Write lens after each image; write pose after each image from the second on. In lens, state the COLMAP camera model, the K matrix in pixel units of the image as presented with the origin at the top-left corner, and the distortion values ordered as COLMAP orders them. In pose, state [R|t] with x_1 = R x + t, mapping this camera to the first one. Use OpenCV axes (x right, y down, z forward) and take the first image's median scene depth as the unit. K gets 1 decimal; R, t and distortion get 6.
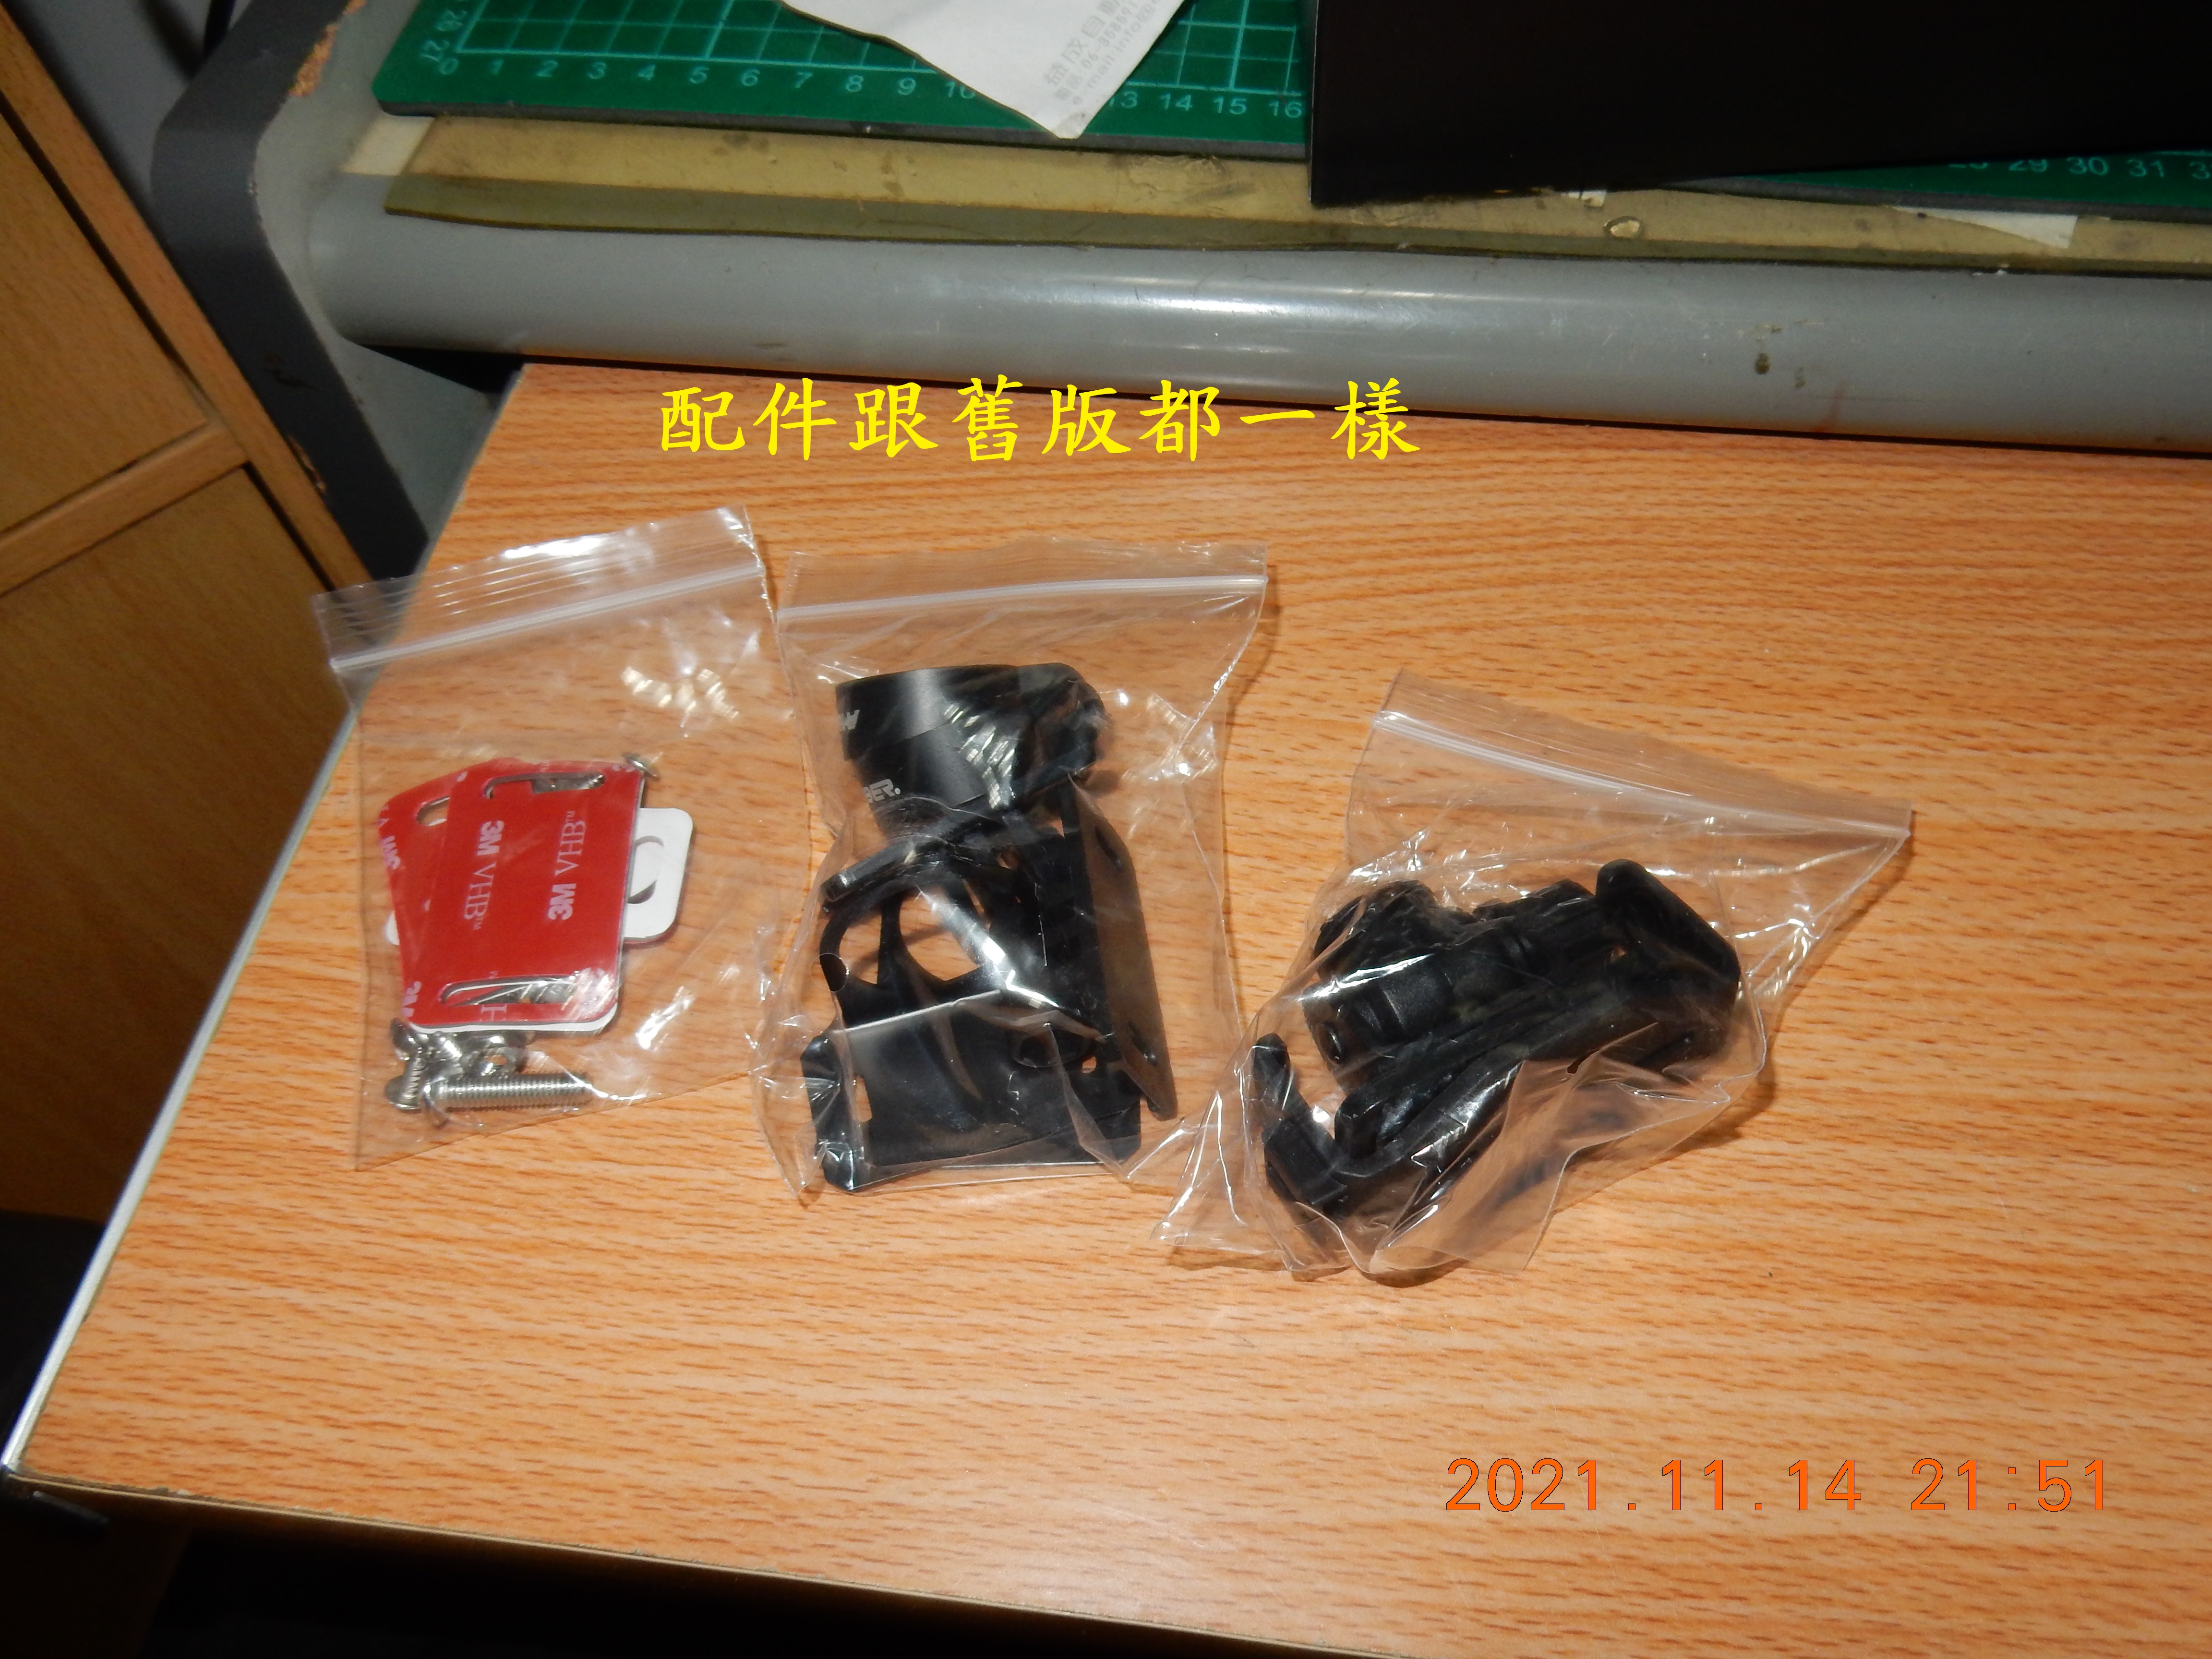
lens RADIAL K [[1632.8, 0, 1089.4], [0, 1632.8, 828.3], [0, 0, 1]] dist [0.014874, -0.017606]
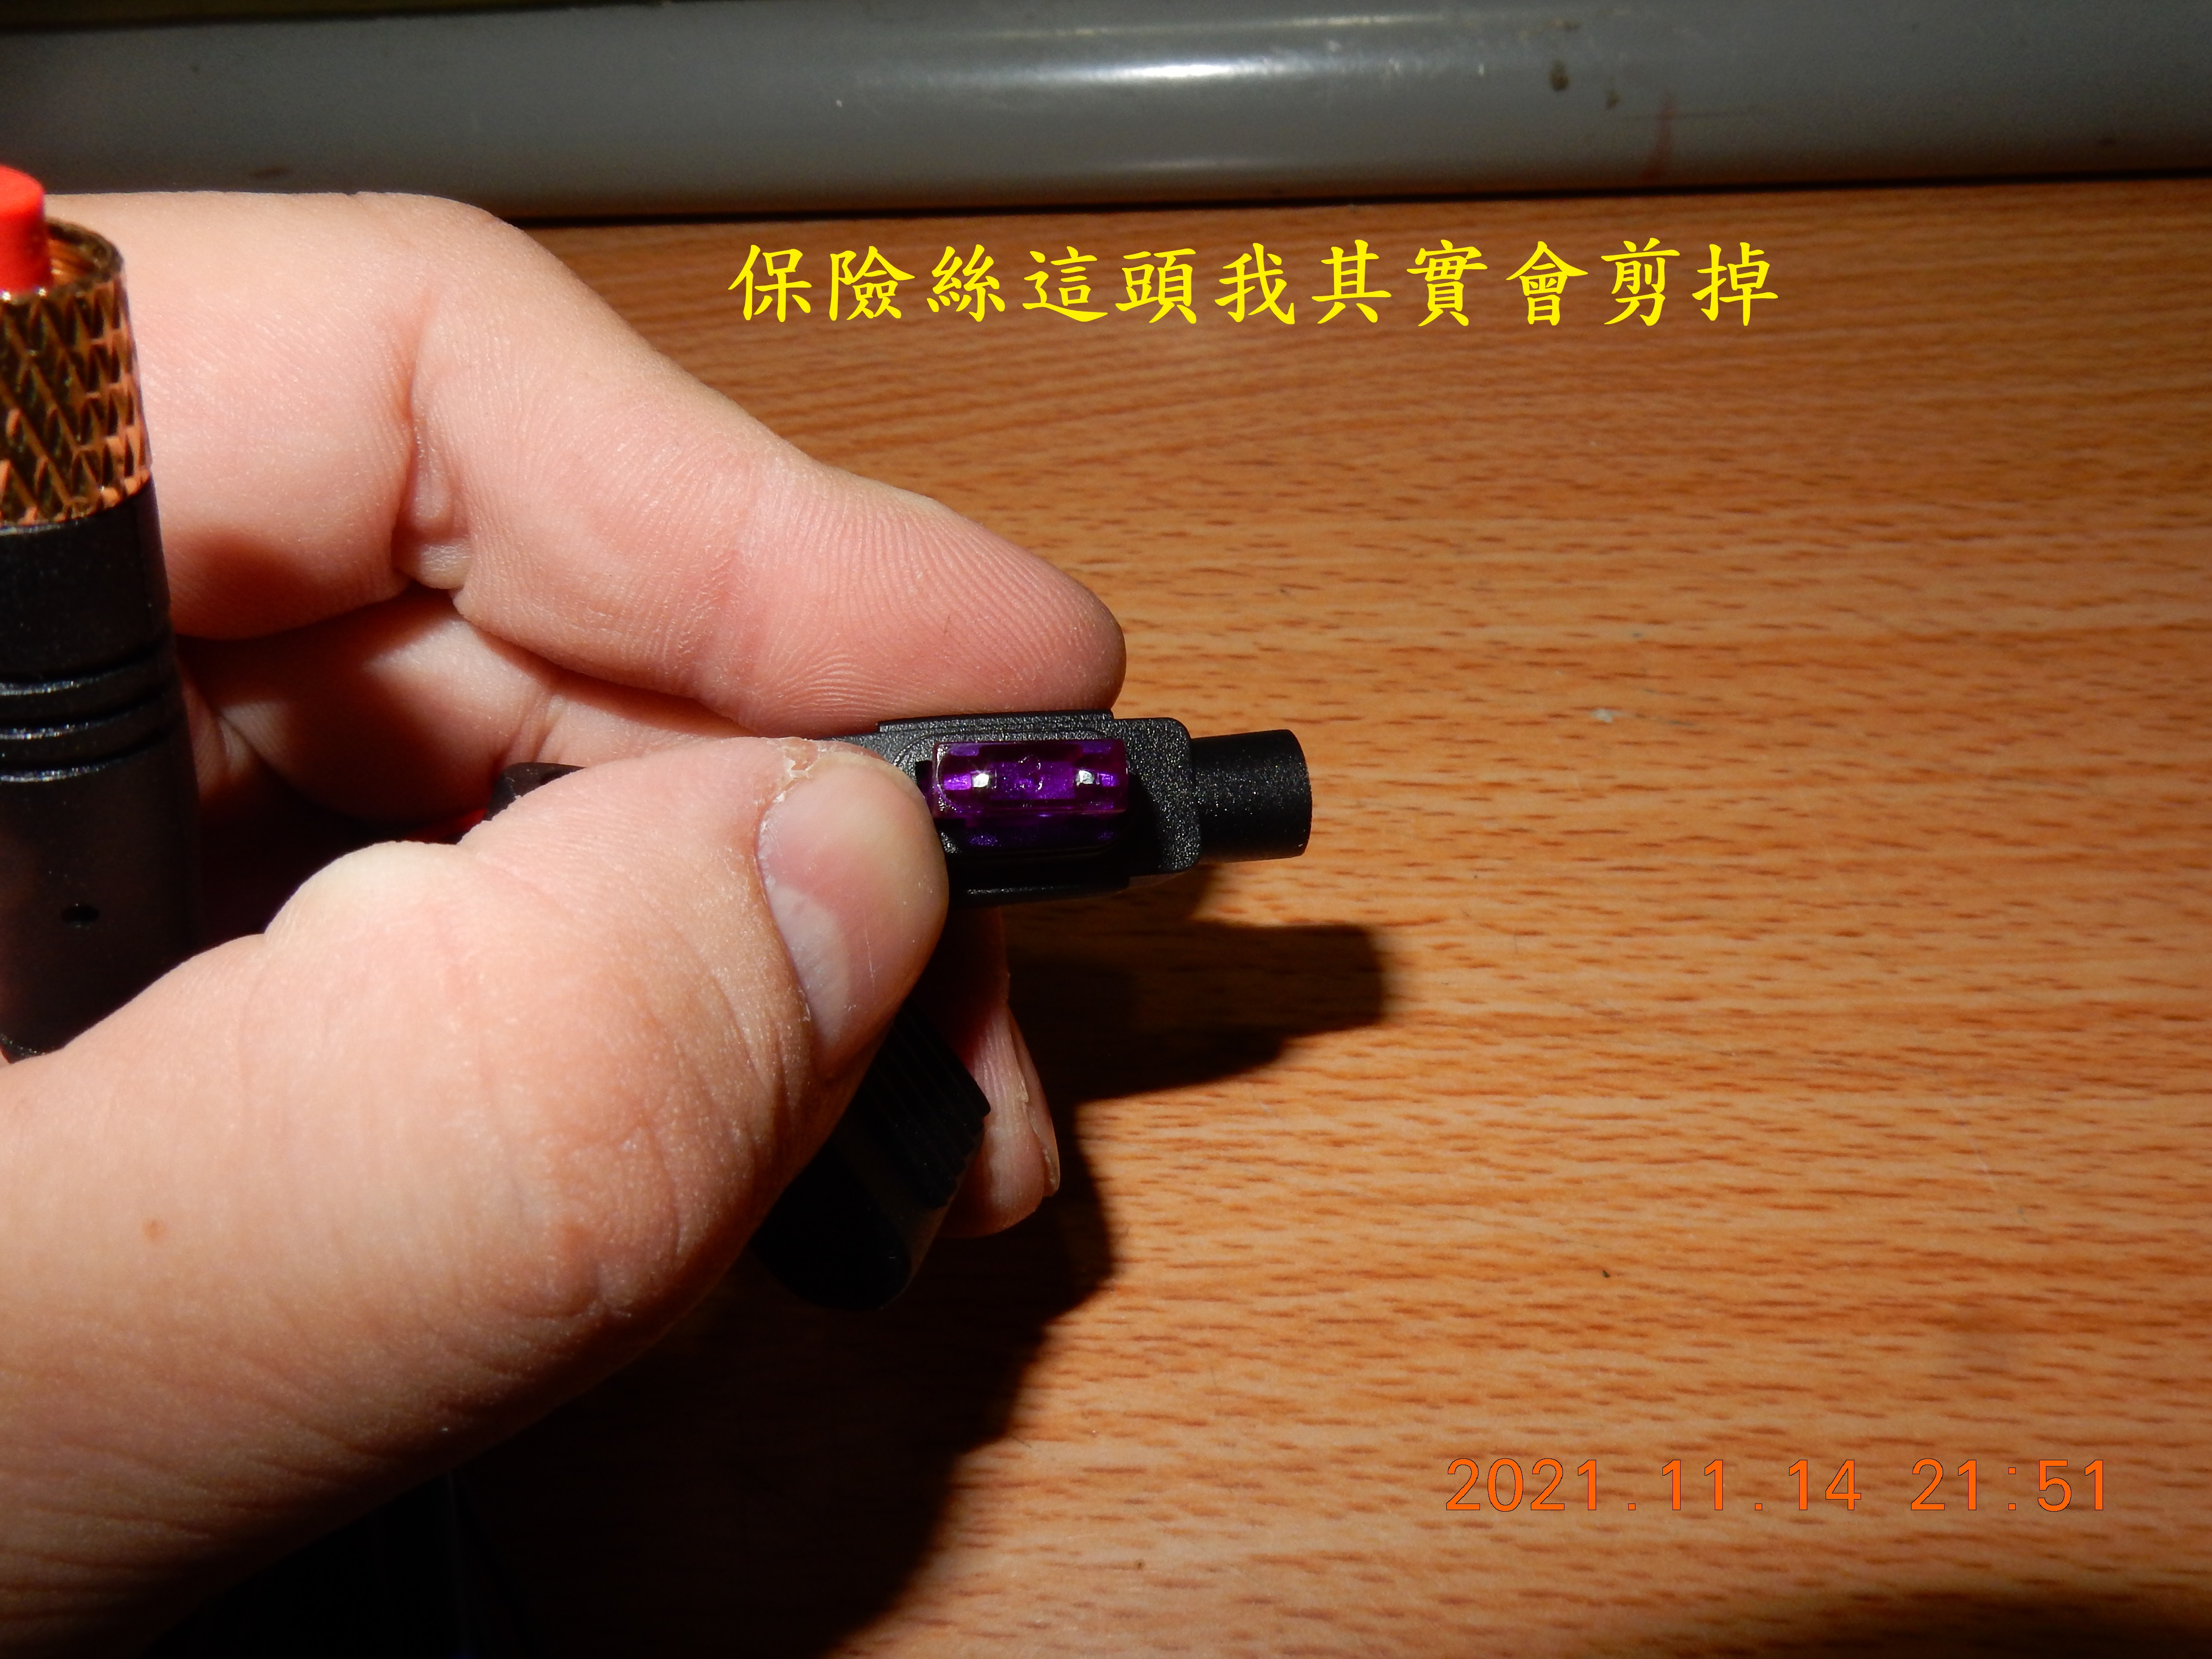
lens RADIAL K [[1632.8, 0, 1100.7], [0, 1632.8, 838.2], [0, 0, 1]] dist [0.014874, -0.017606]
pose [[0.997993, -0.062644, 0.009260, 0.215949], [0.063187, 0.994759, -0.080390, 0.127748], [-0.004176, 0.080814, 0.996720, 0.357955]]
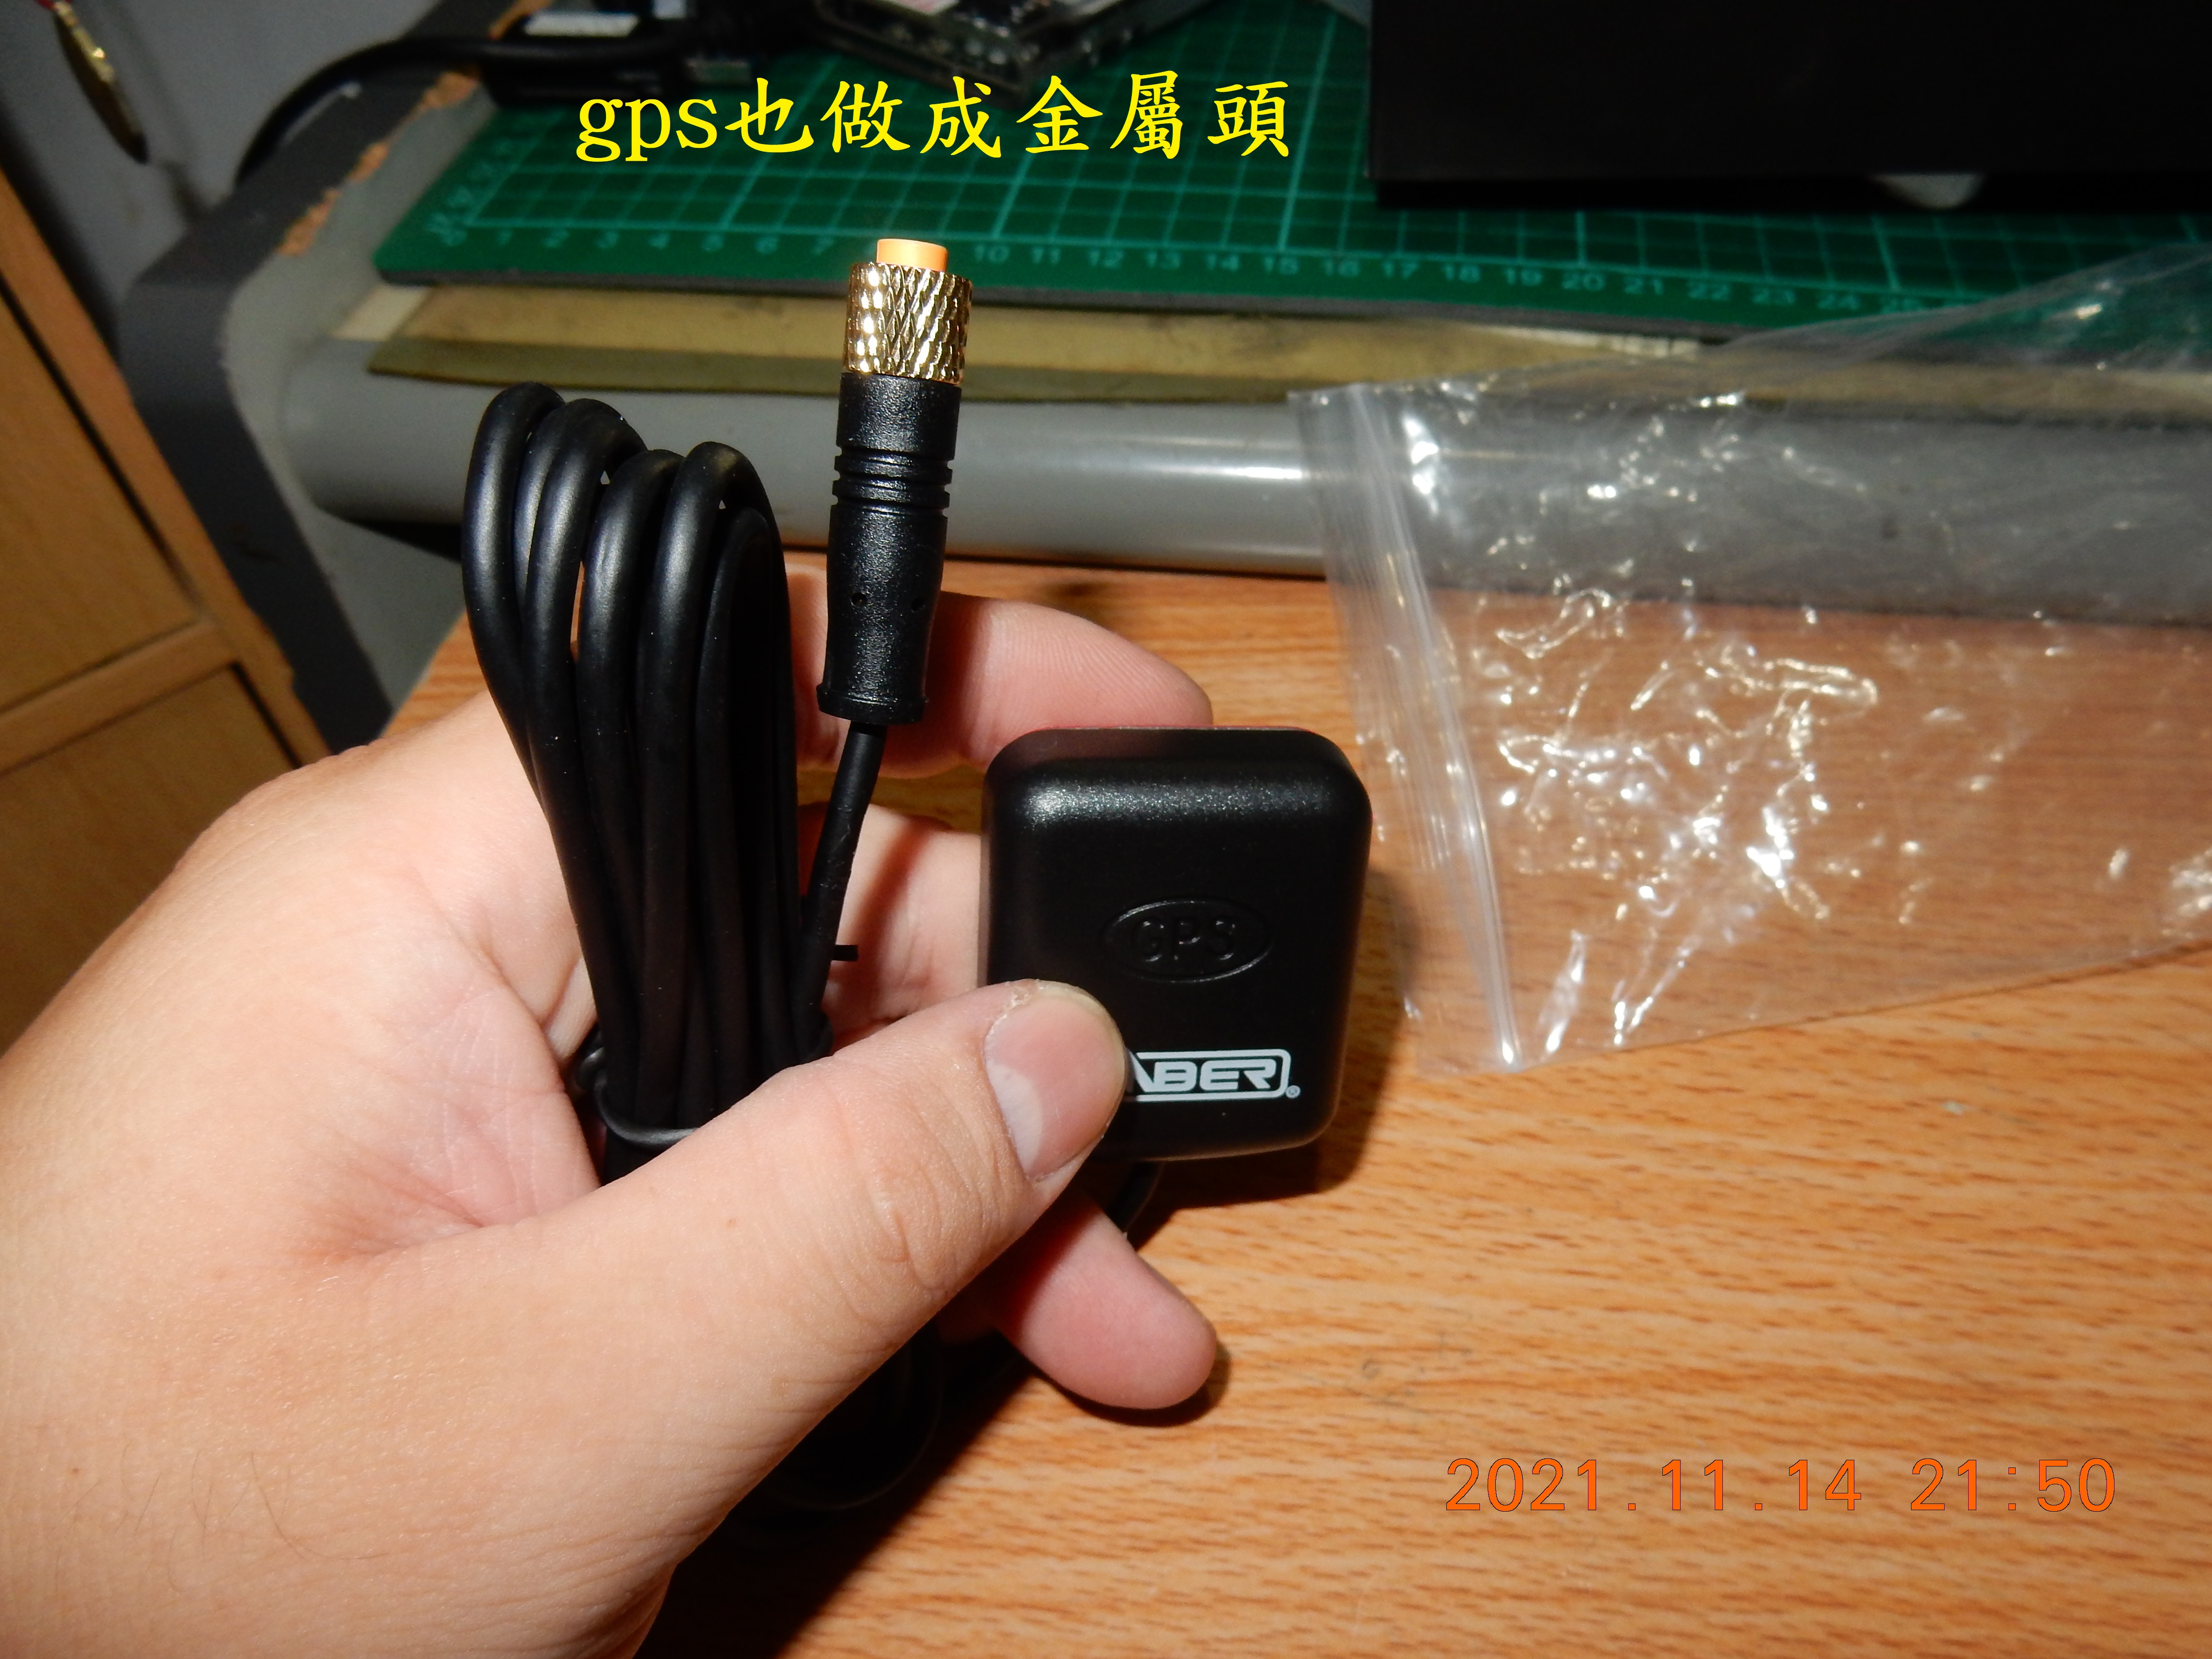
lens RADIAL K [[1632.8, 0, 1095.4], [0, 1632.8, 828.8], [0, 0, 1]] dist [0.014874, -0.017606]
pose [[0.999593, 0.010683, -0.026446, 0.012542], [-0.014825, 0.986723, -0.161736, 0.028947], [0.024367, 0.162062, 0.986480, 0.183081]]
